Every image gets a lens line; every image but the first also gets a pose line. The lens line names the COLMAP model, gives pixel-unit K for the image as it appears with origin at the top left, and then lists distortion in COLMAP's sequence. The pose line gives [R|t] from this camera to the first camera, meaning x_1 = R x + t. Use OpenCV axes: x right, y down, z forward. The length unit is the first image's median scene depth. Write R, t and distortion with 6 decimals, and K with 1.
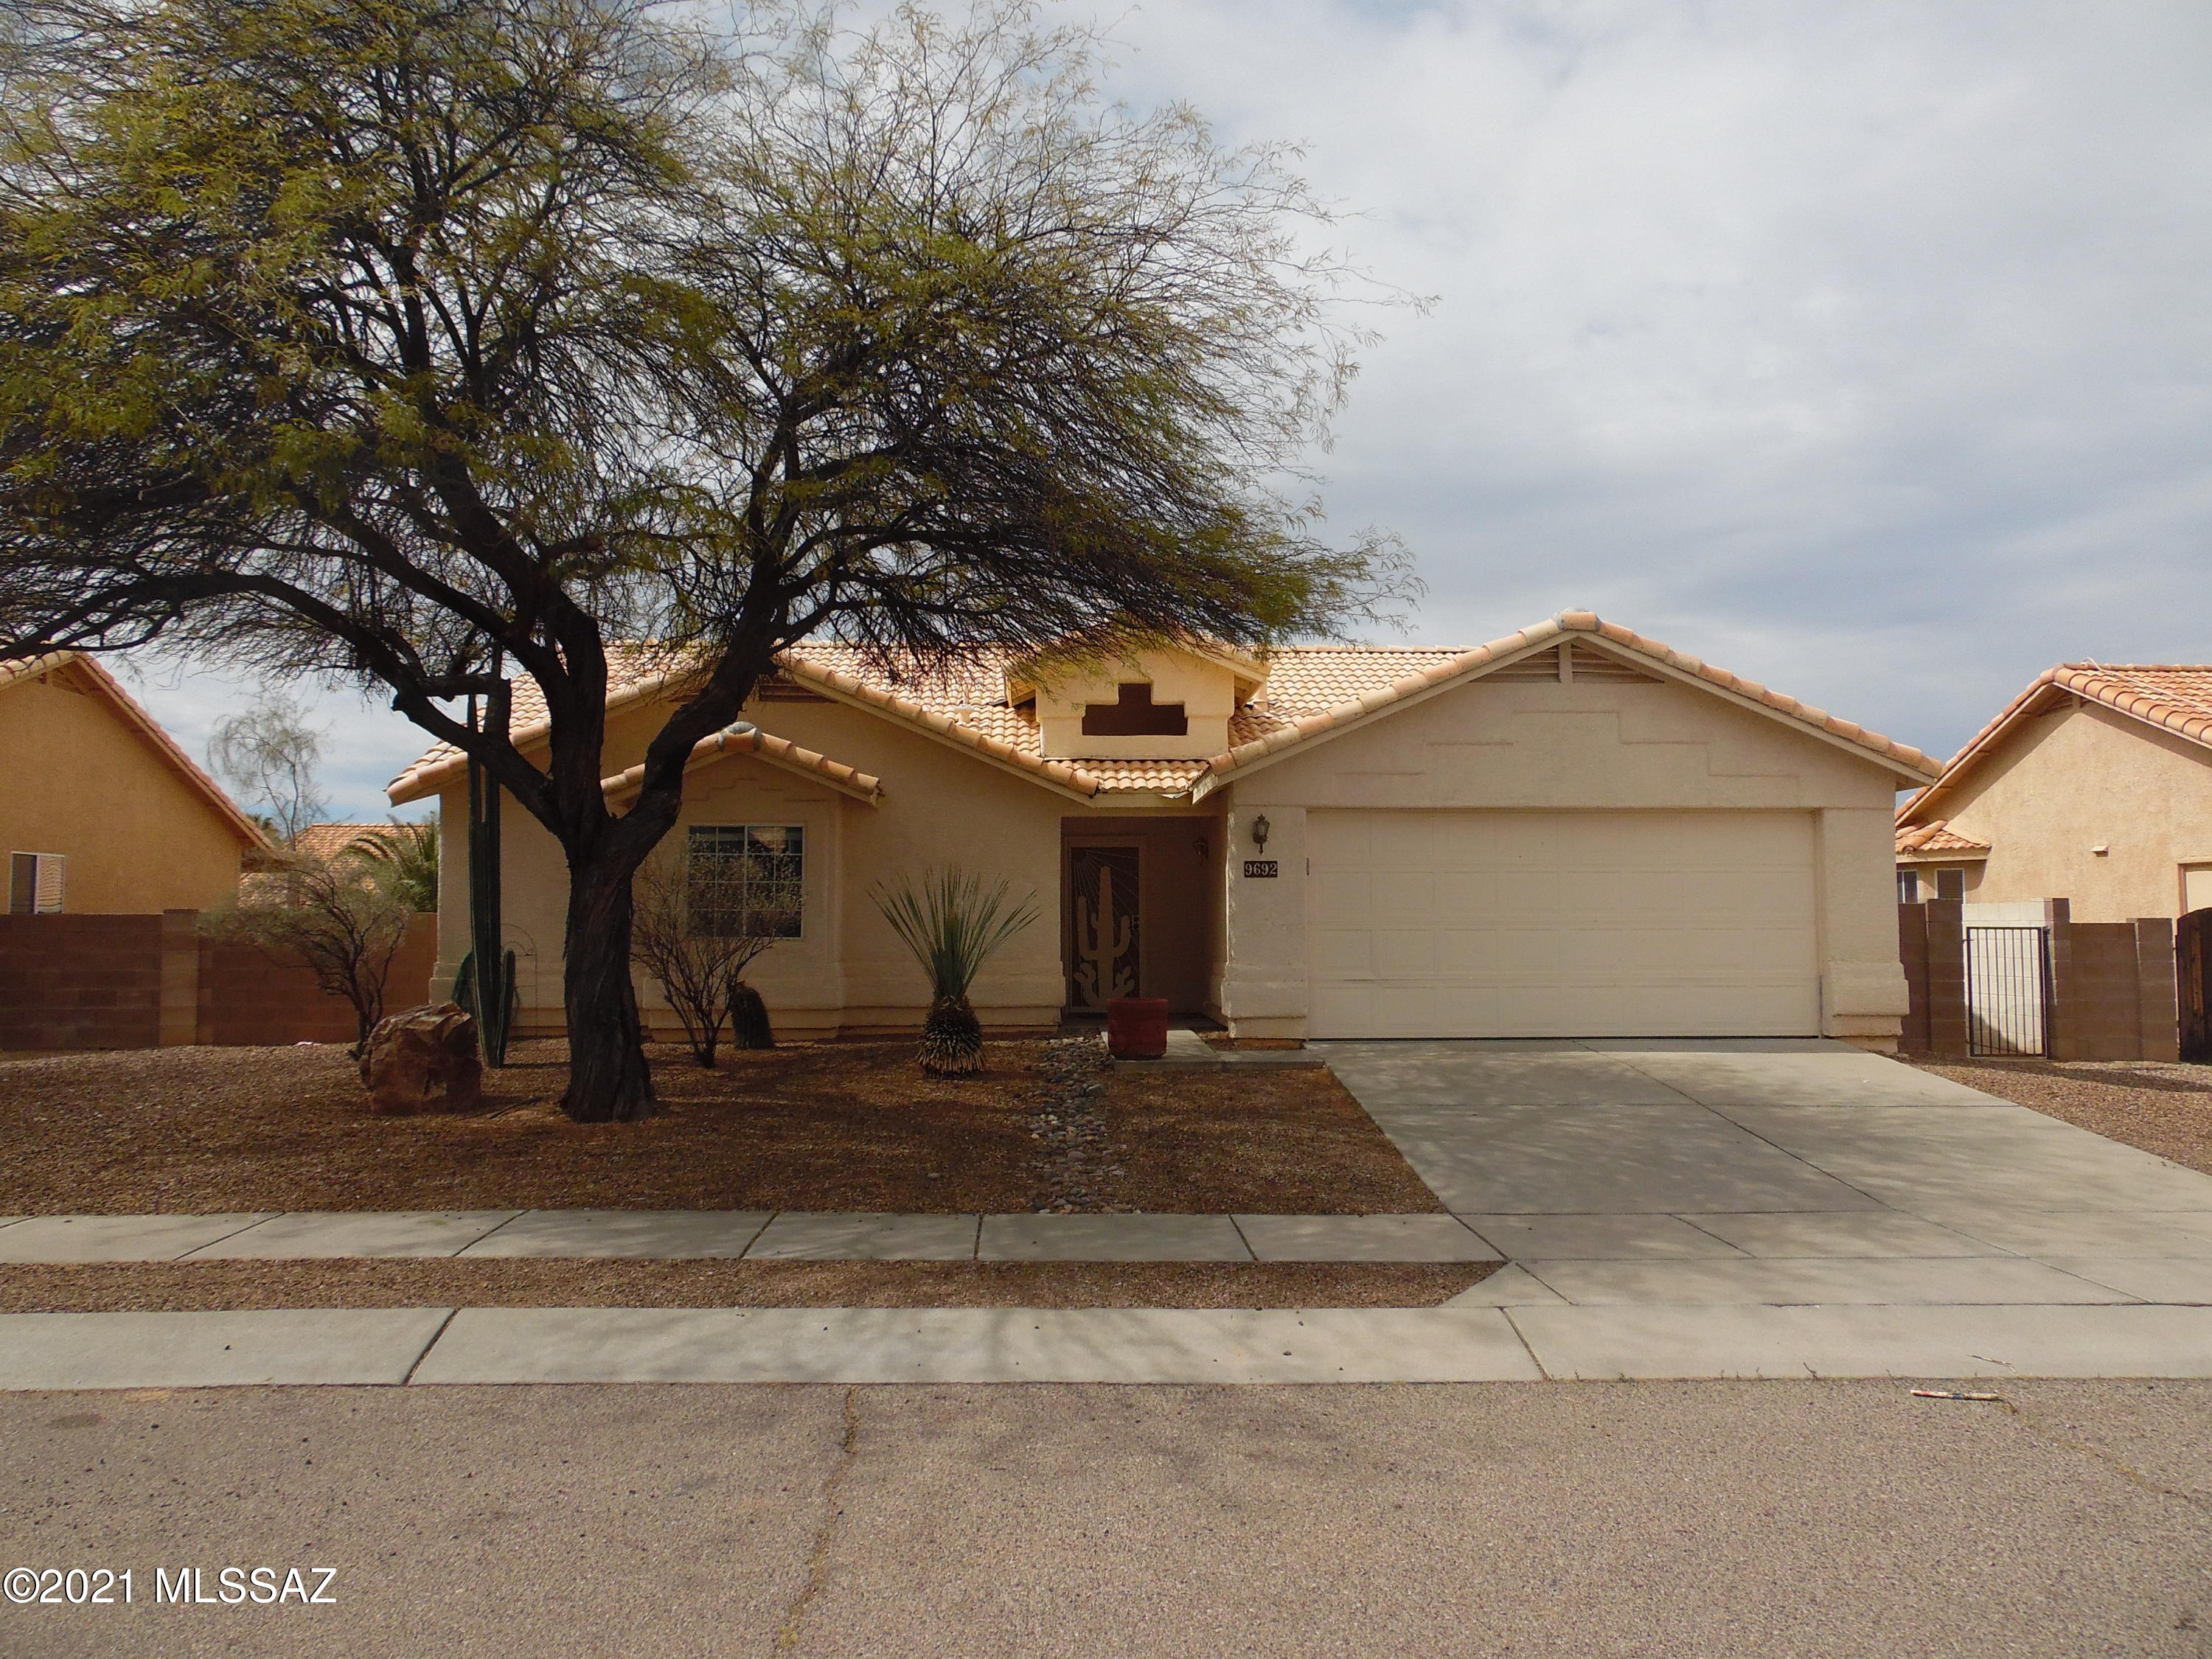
lens RADIAL K [[1674.9, 0, 1106.1], [0, 1674.9, 815.9], [0, 0, 1]] dist [-0.018154, 0.058278]
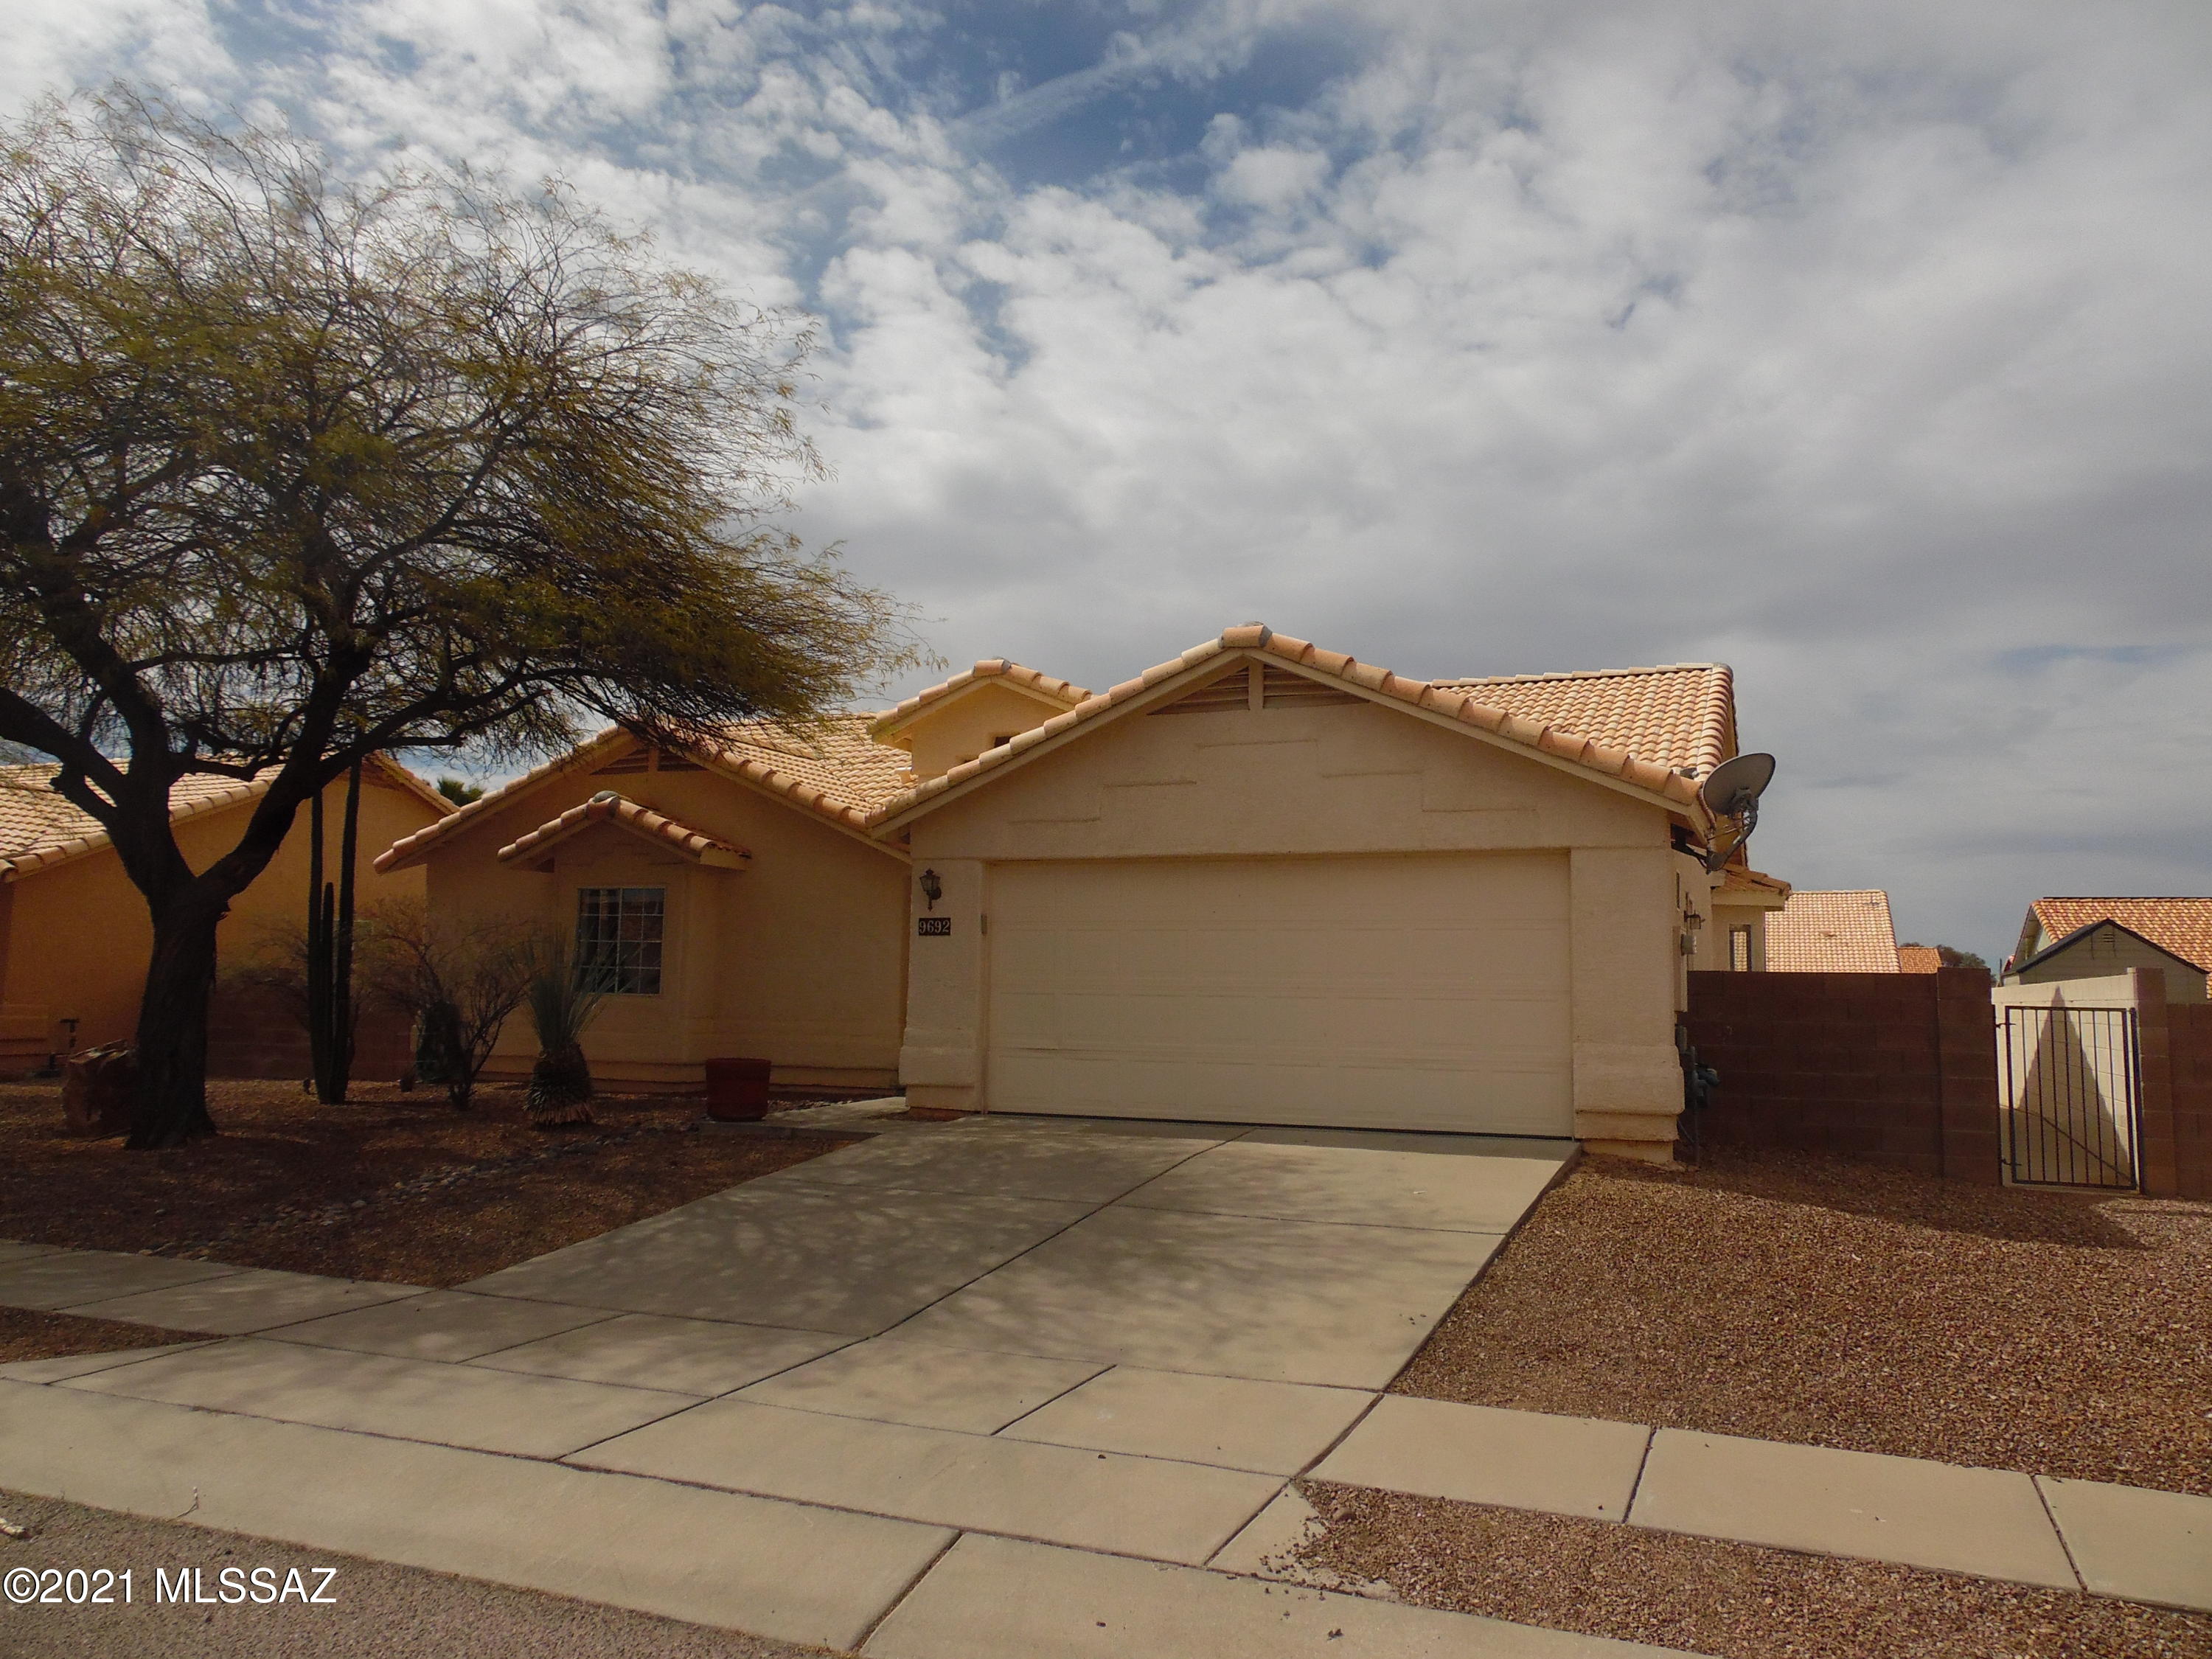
lens RADIAL K [[1674.9, 0, 1106.1], [0, 1674.9, 815.9], [0, 0, 1]] dist [-0.018154, 0.058278]
pose [[0.900899, -0.031089, -0.432914, 0.578036], [0.012524, 0.998878, -0.045670, 0.013731], [0.433848, 0.035722, 0.900277, 0.192183]]
